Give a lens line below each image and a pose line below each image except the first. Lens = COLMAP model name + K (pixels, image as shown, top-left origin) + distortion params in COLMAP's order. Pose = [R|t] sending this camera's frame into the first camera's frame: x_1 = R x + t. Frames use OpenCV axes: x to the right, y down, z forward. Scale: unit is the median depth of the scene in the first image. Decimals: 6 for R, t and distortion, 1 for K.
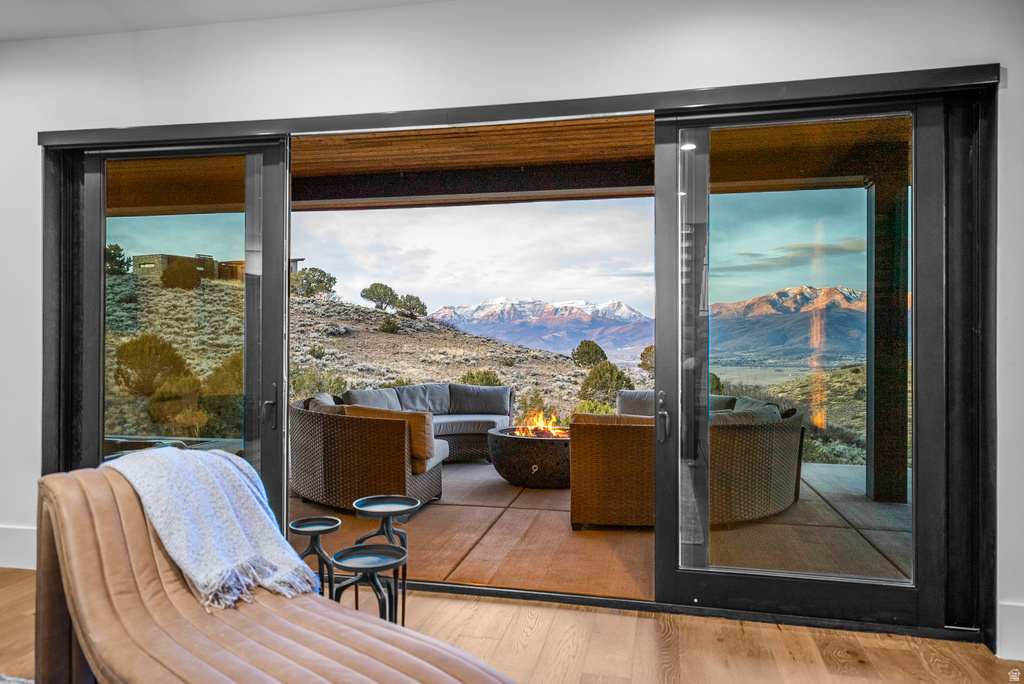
lens RADIAL K [[688.7, 0, 503.5], [0, 688.7, 340.6], [0, 0, 1]] dist [0.028508, 0.011240]
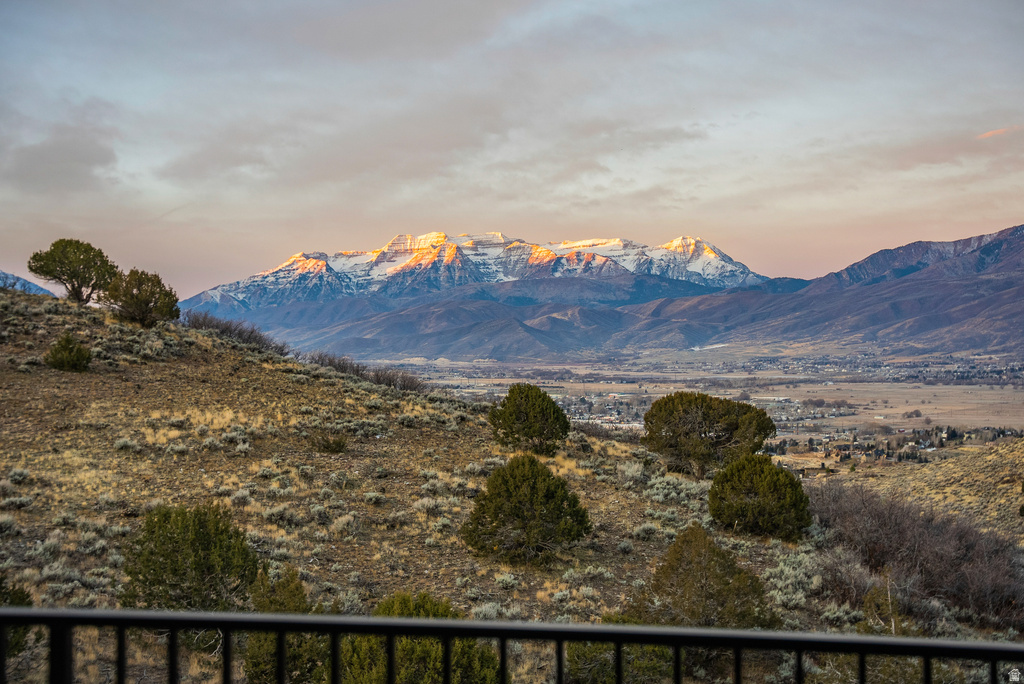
lens RADIAL K [[1548.5, 0, 503.4], [0, 1548.5, 368.0], [0, 0, 1]] dist [0.139028, 0.000000]
pose [[0.999128, -0.008403, 0.040897, 0.057636], [0.007399, 0.999669, 0.024631, -0.030278], [-0.041090, -0.024307, 0.998860, 0.012113]]
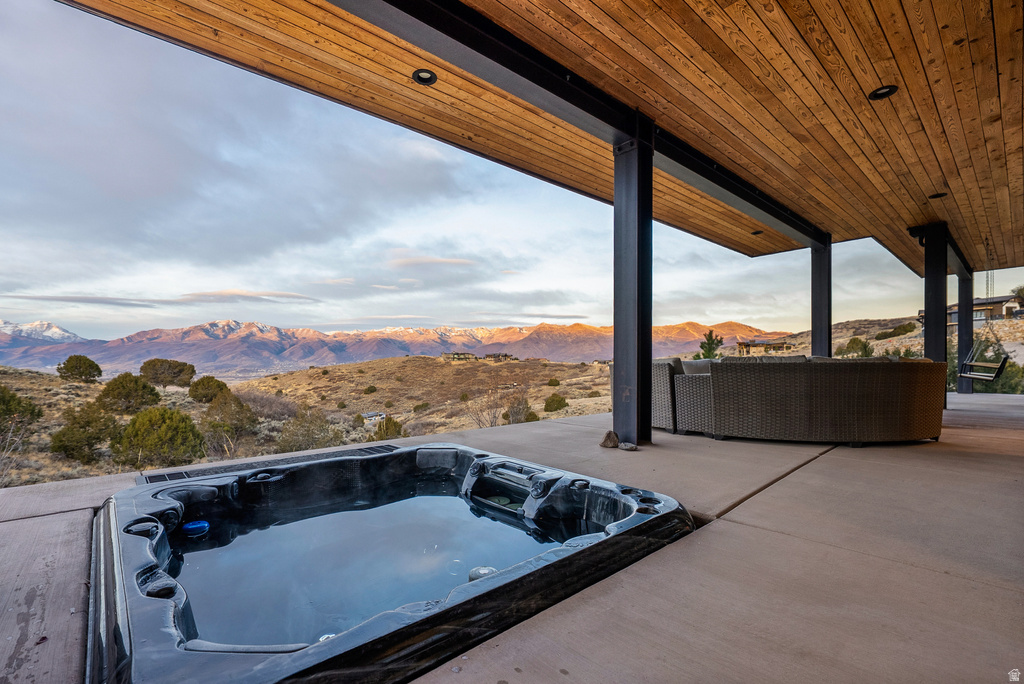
lens RADIAL K [[466.7, 0, 499.2], [0, 466.7, 359.4], [0, 0, 1]] dist [-0.001814, 0.003116]
pose [[0.595236, -0.003489, 0.803543, -0.058303], [0.002224, 0.999994, 0.002695, 0.004563], [-0.803547, 0.000183, 0.595241, 0.048708]]
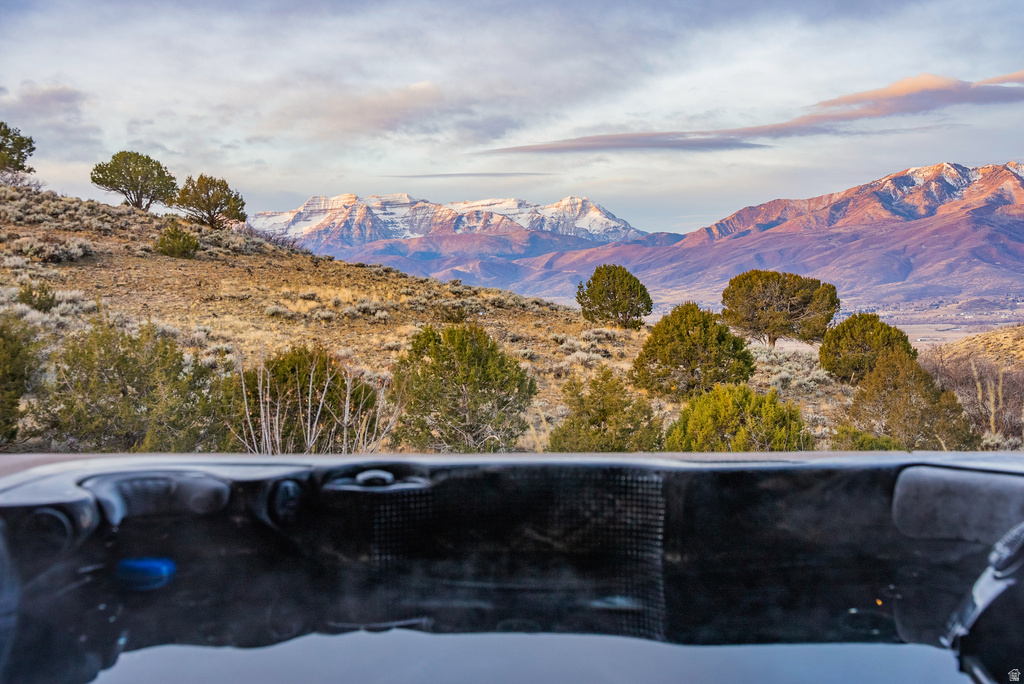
lens RADIAL K [[1395.9, 0, 503.1], [0, 1395.9, 377.0], [0, 0, 1]] dist [0.081152, 0.000000]
pose [[0.994031, -0.026018, 0.105952, -0.046252], [0.018784, 0.997459, 0.068716, 0.007181], [-0.107470, -0.066316, 0.991994, 0.047755]]
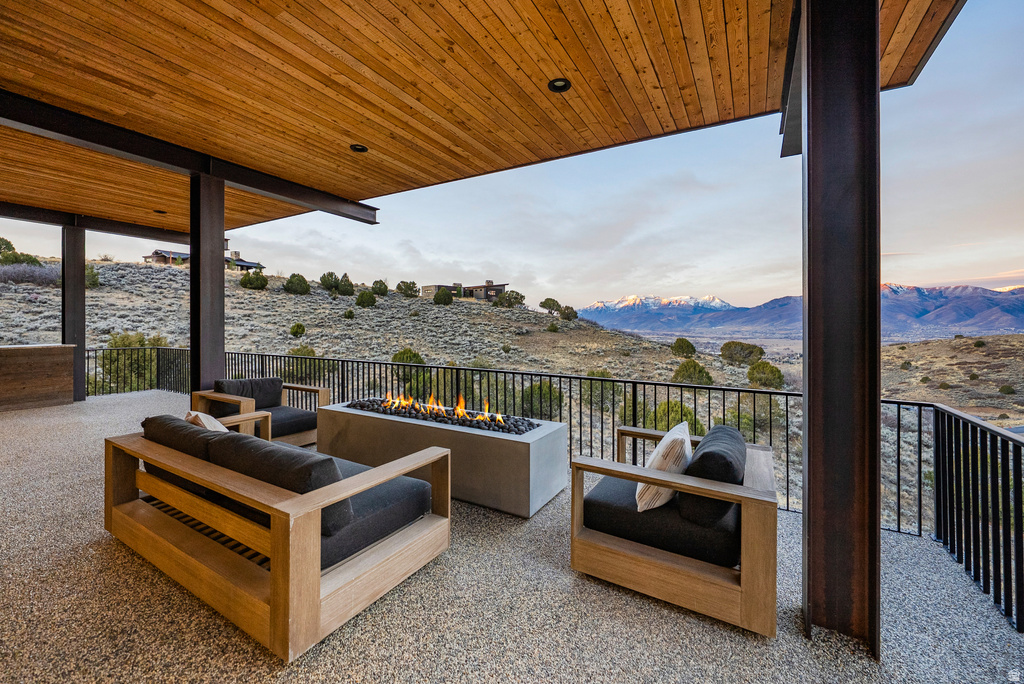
lens RADIAL K [[405.3, 0, 505.5], [0, 405.3, 319.8], [0, 0, 1]] dist [-0.007516, 0.000443]
pose [[0.952568, -0.002683, -0.304314, 0.020235], [0.000880, 0.999981, -0.006062, -0.030330], [0.304325, 0.005506, 0.952552, 0.030432]]
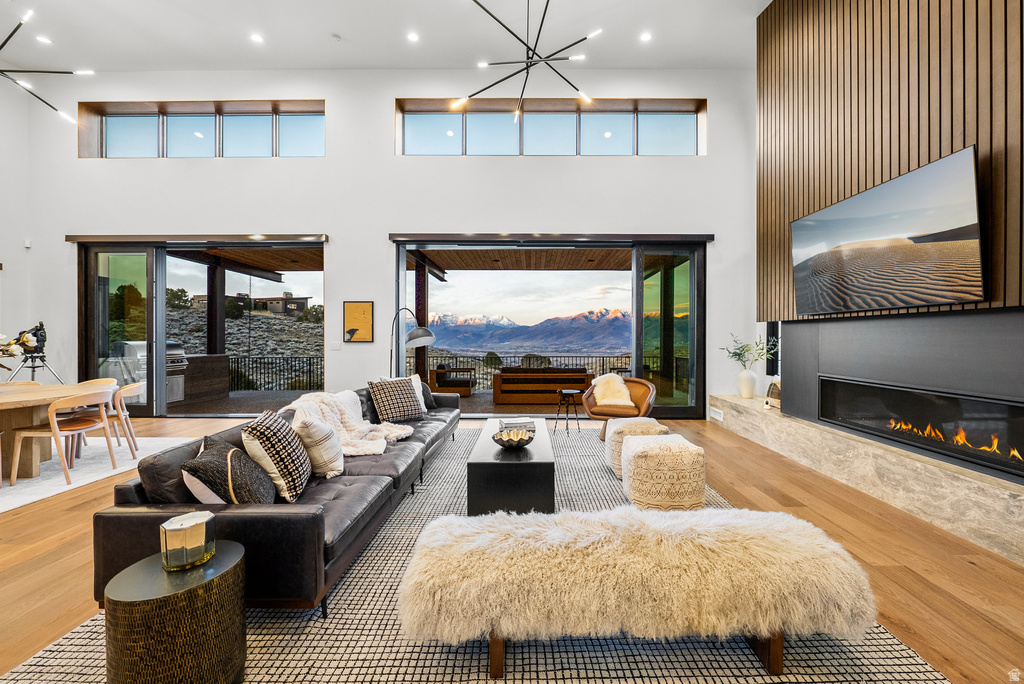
lens RADIAL K [[405.3, 0, 519.6], [0, 405.3, 336.7], [0, 0, 1]] dist [-0.007516, 0.000443]
pose [[0.978174, -0.003498, 0.207759, -0.018795], [0.004394, 0.999983, -0.003855, -0.030064], [-0.207742, 0.004684, 0.978172, -0.025120]]
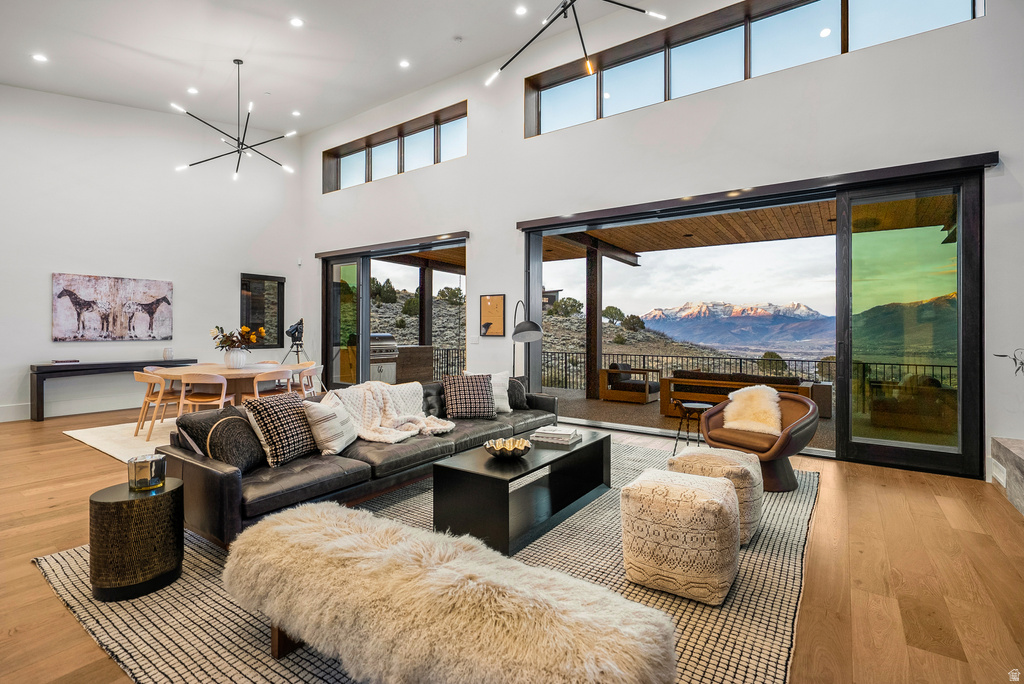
lens RADIAL K [[466.7, 0, 509.2], [0, 466.7, 328.7], [0, 0, 1]] dist [-0.001814, 0.003116]
pose [[0.925432, 0.000626, -0.378913, -0.003262], [-0.004209, 0.999954, -0.008628, -0.030104], [0.378890, 0.009579, 0.925392, -0.023844]]
